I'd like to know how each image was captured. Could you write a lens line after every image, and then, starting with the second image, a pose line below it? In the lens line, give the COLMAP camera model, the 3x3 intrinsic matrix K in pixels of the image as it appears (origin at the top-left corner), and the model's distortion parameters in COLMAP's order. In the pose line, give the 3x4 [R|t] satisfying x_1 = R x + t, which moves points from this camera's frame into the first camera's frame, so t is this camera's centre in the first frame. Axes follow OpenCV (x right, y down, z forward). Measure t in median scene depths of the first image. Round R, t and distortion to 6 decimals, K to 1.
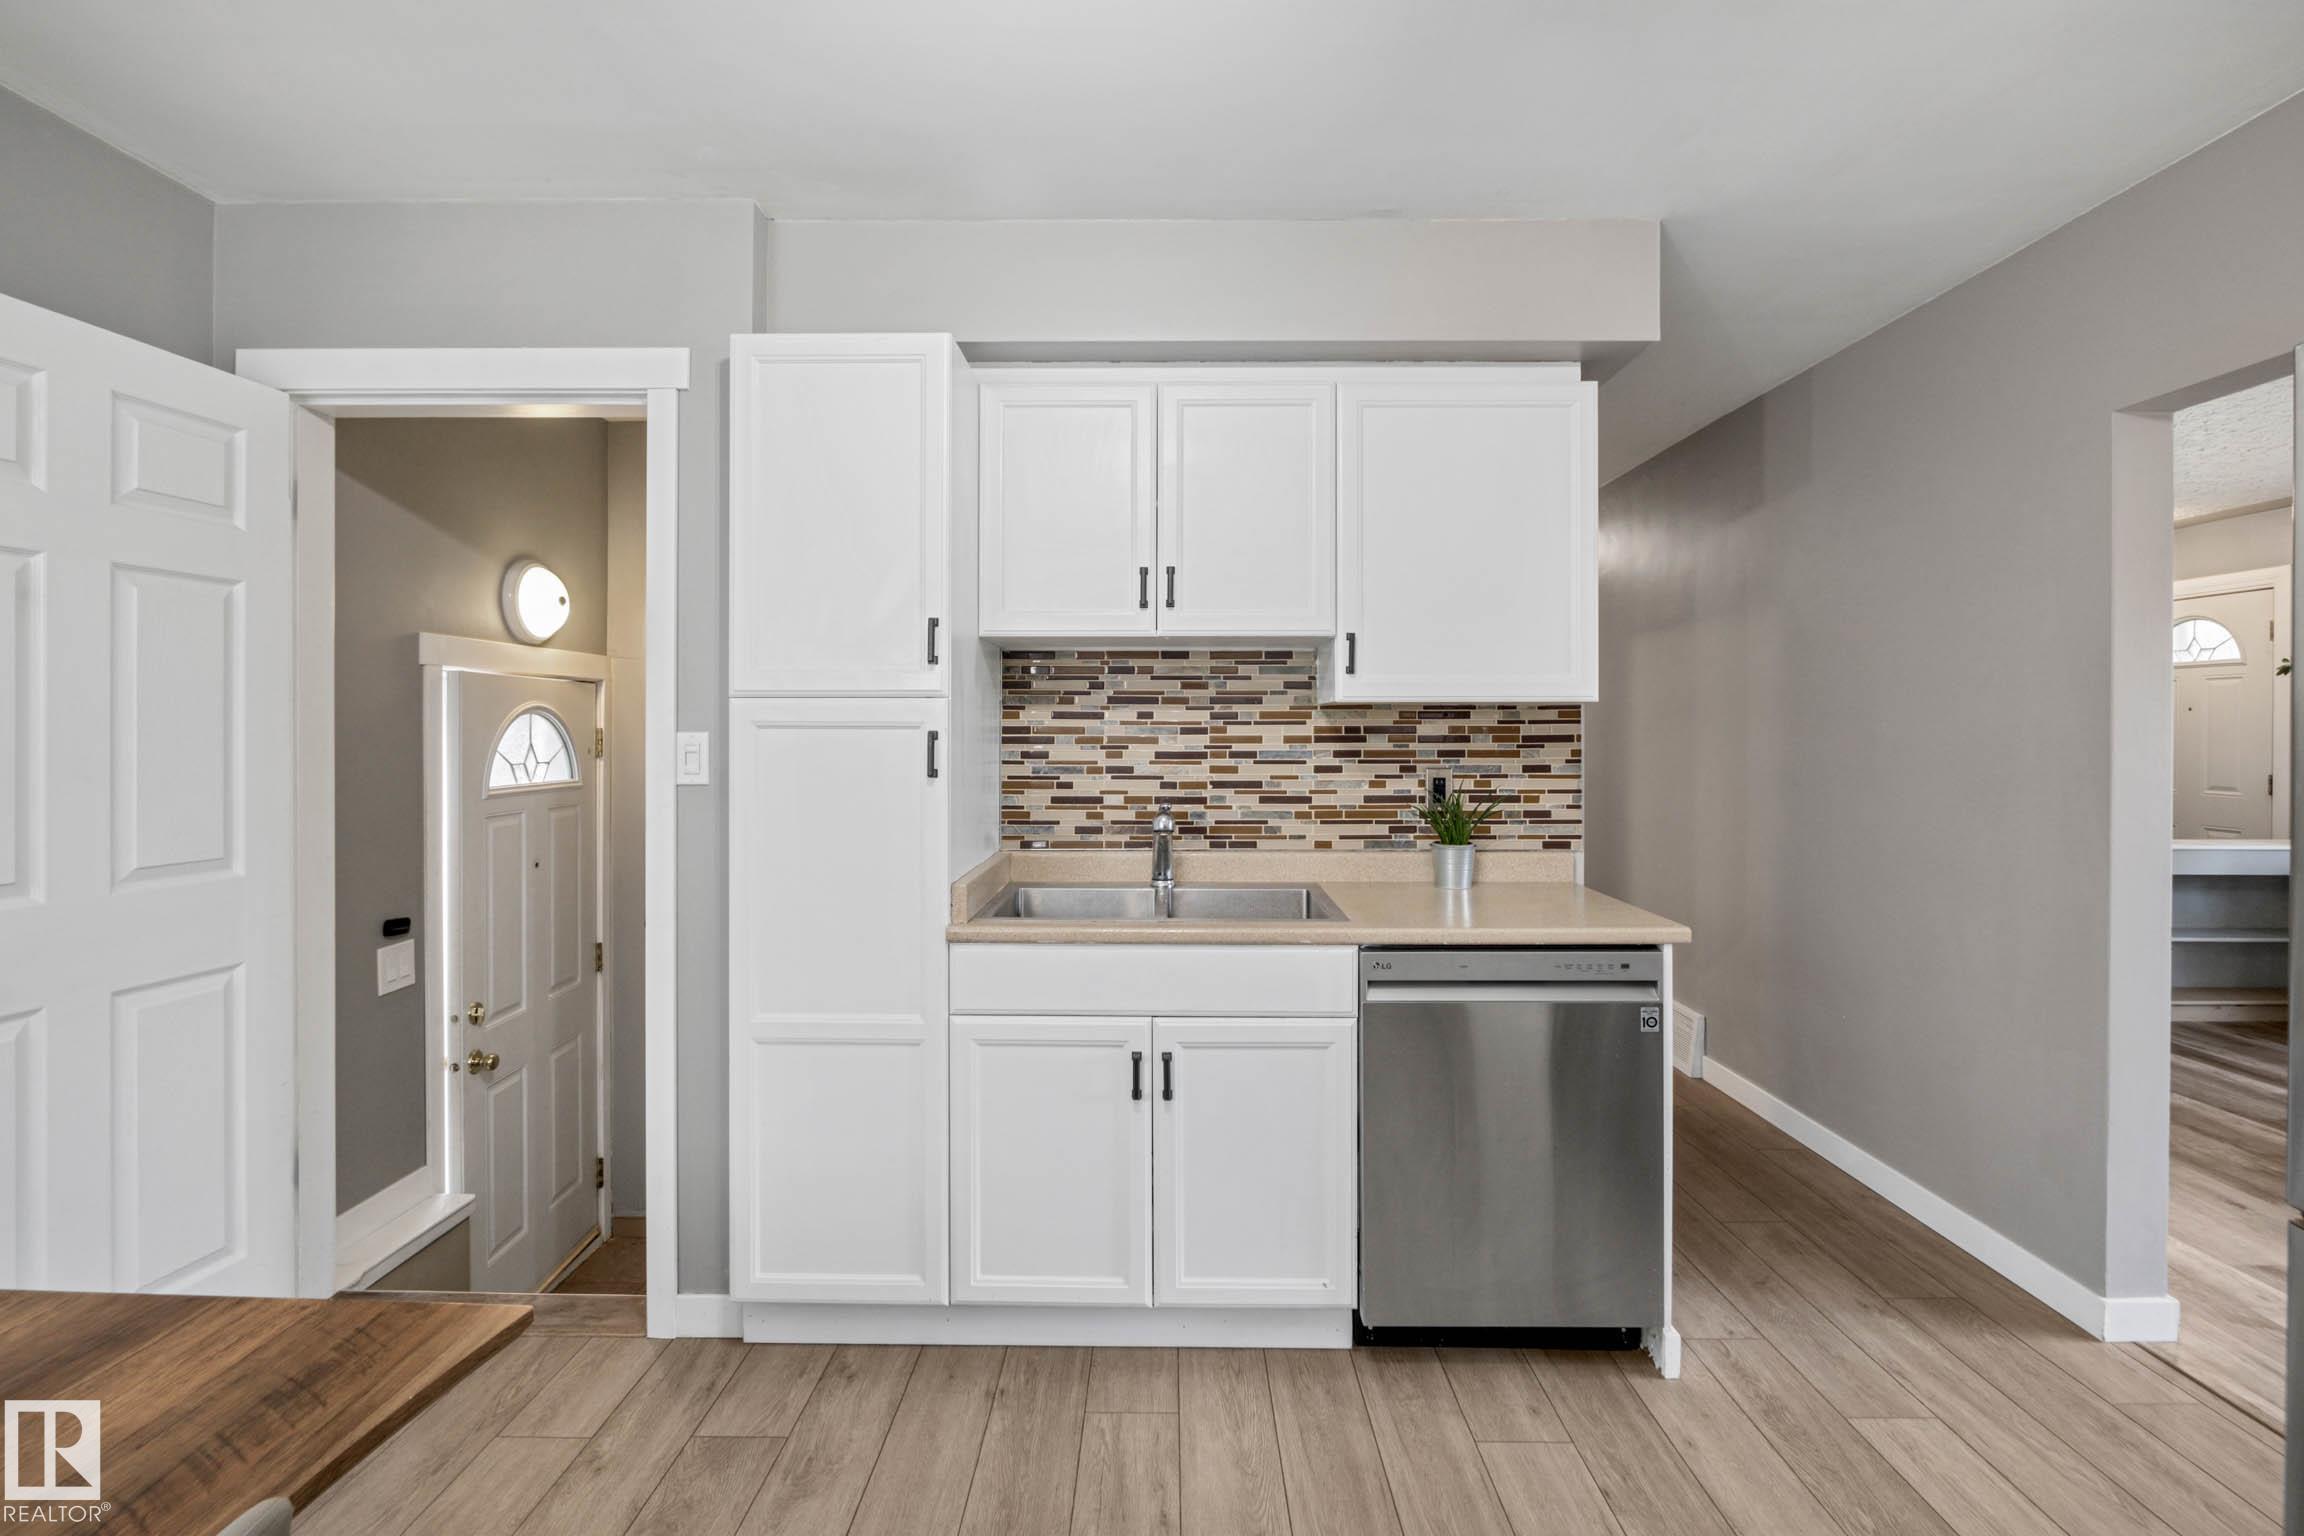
lens RADIAL K [[1030.3, 0, 1145.0], [0, 1030.3, 733.0], [0, 0, 1]] dist [-0.009881, -0.001407]
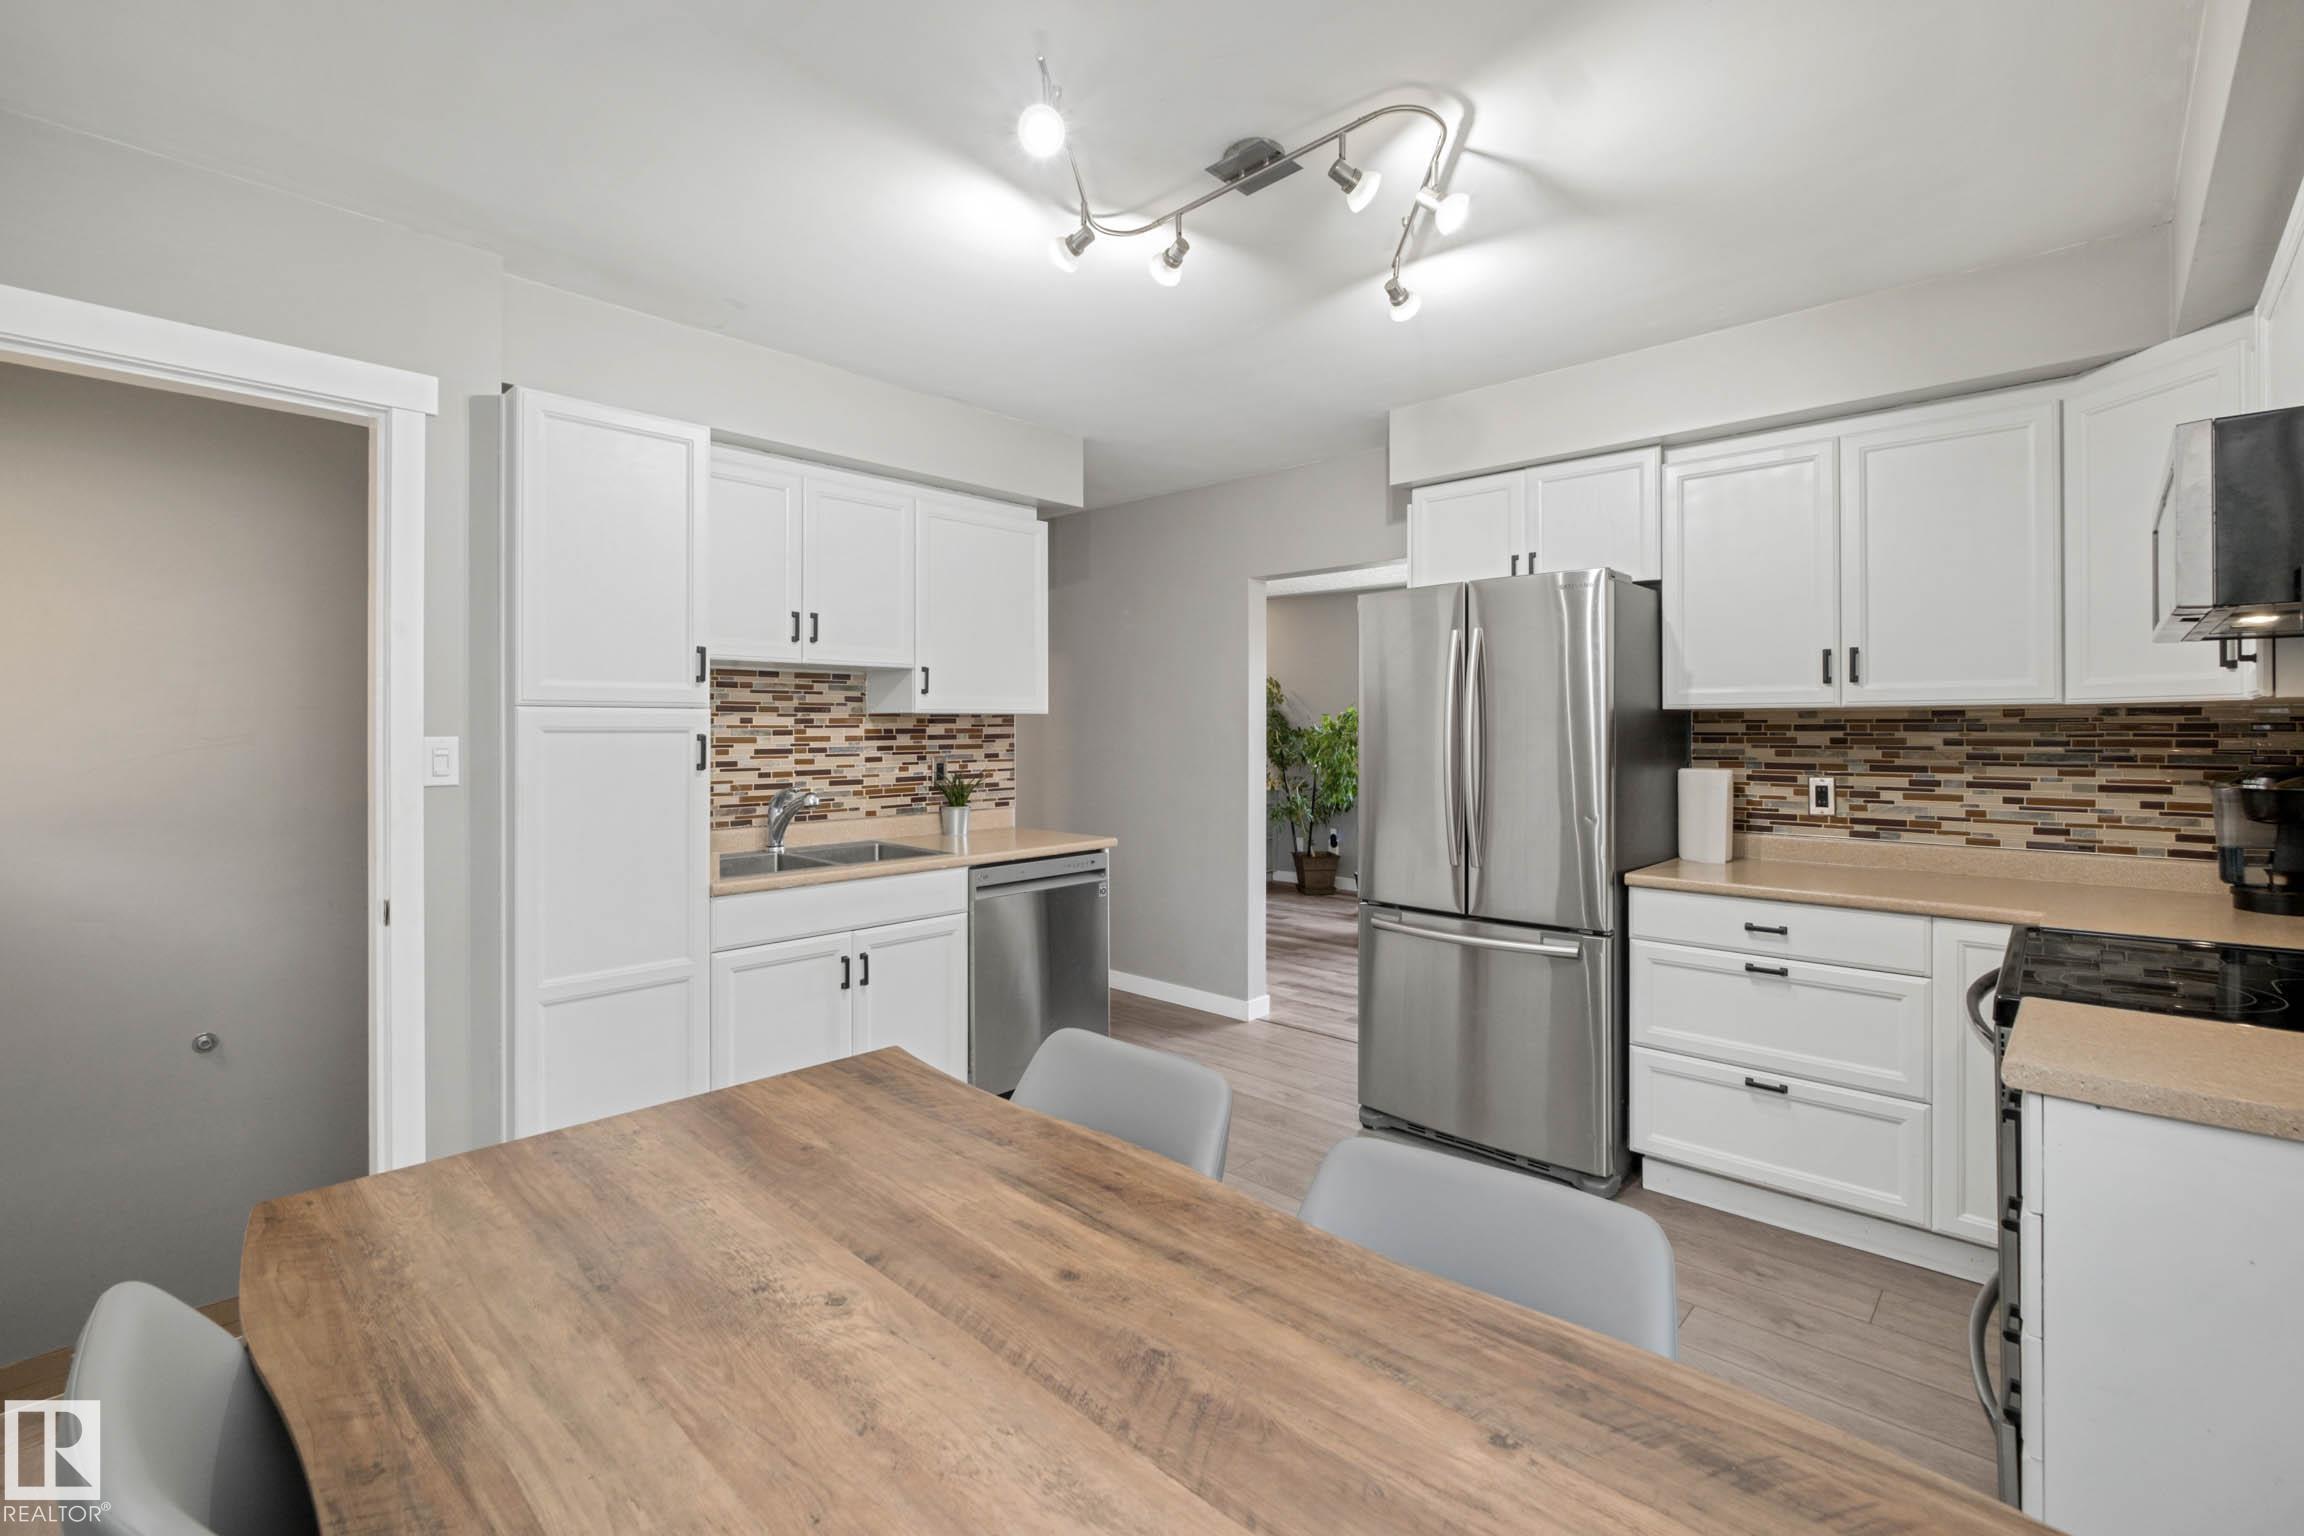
lens RADIAL K [[1010.5, 0, 1144.3], [0, 1010.5, 732.2], [0, 0, 1]] dist [-0.004220, -0.000806]
pose [[0.678636, -0.005481, 0.734454, -0.582969], [0.005982, 0.999980, 0.001935, -0.002396], [-0.734450, 0.003080, 0.678656, -0.204616]]
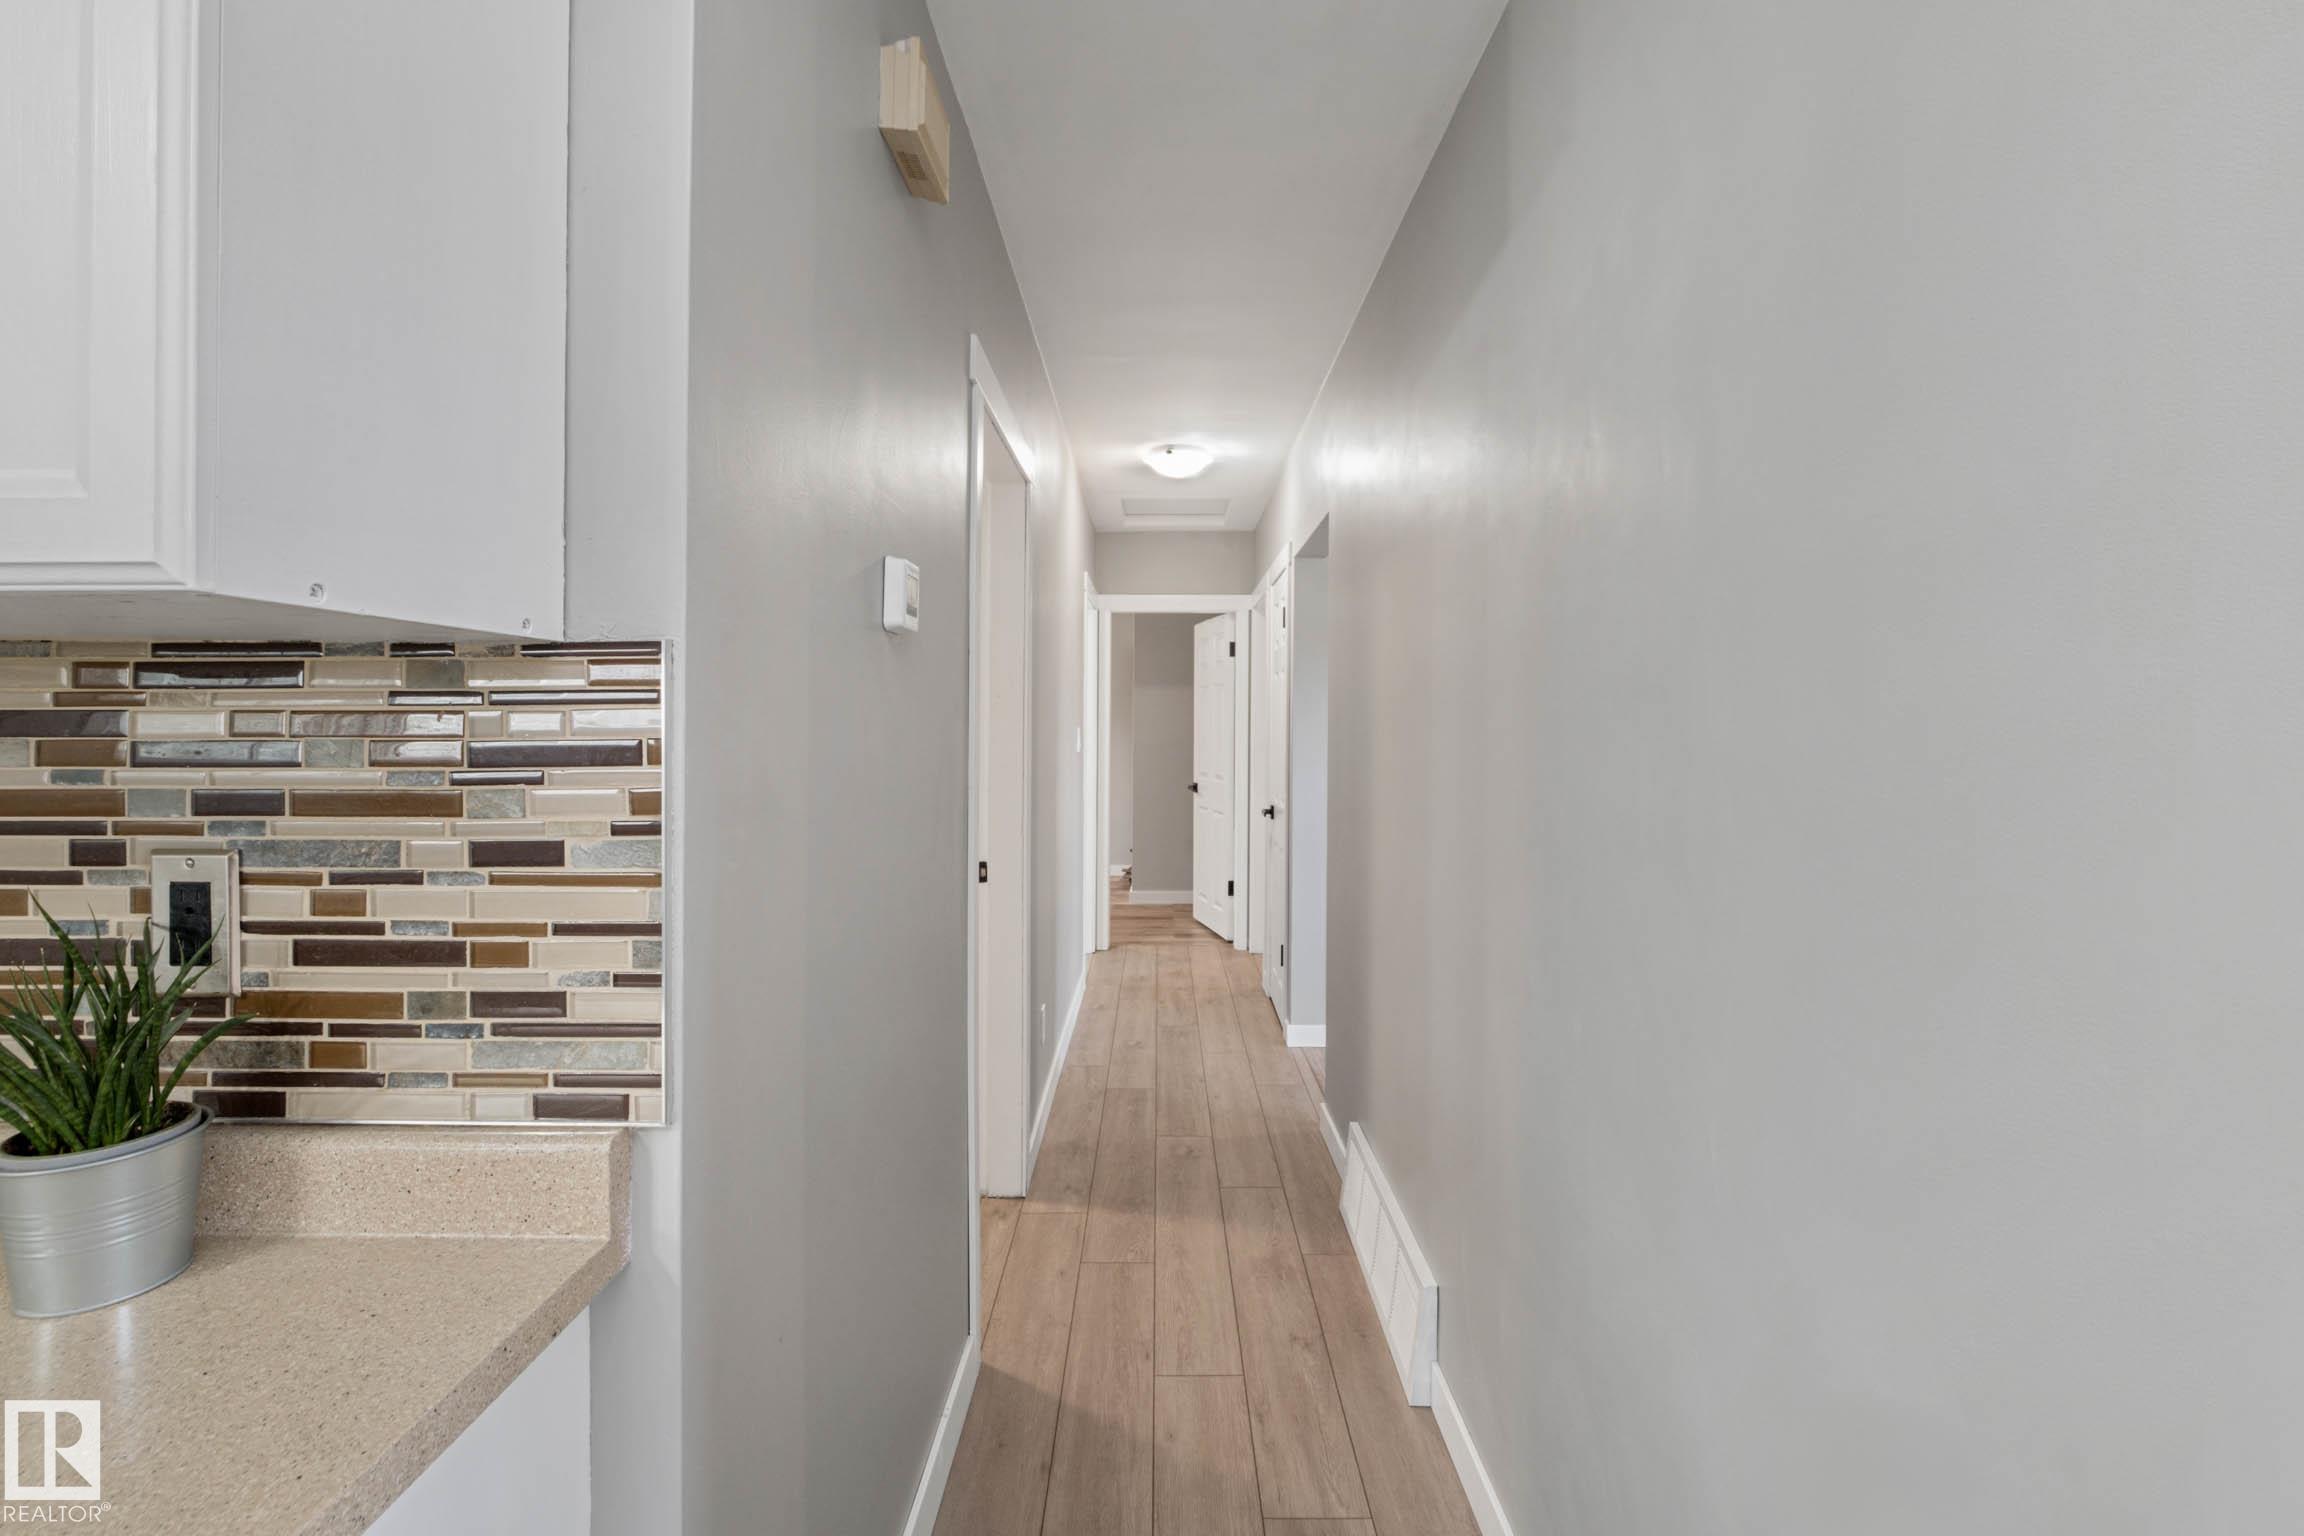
lens RADIAL K [[1030.3, 0, 1154.4], [0, 1030.3, 751.6], [0, 0, 1]] dist [-0.009881, -0.001407]
pose [[0.999942, 0.002213, 0.010581, 0.563935], [-0.002238, 0.999995, 0.002422, 0.003647], [-0.010575, -0.002445, 0.999941, 0.697096]]
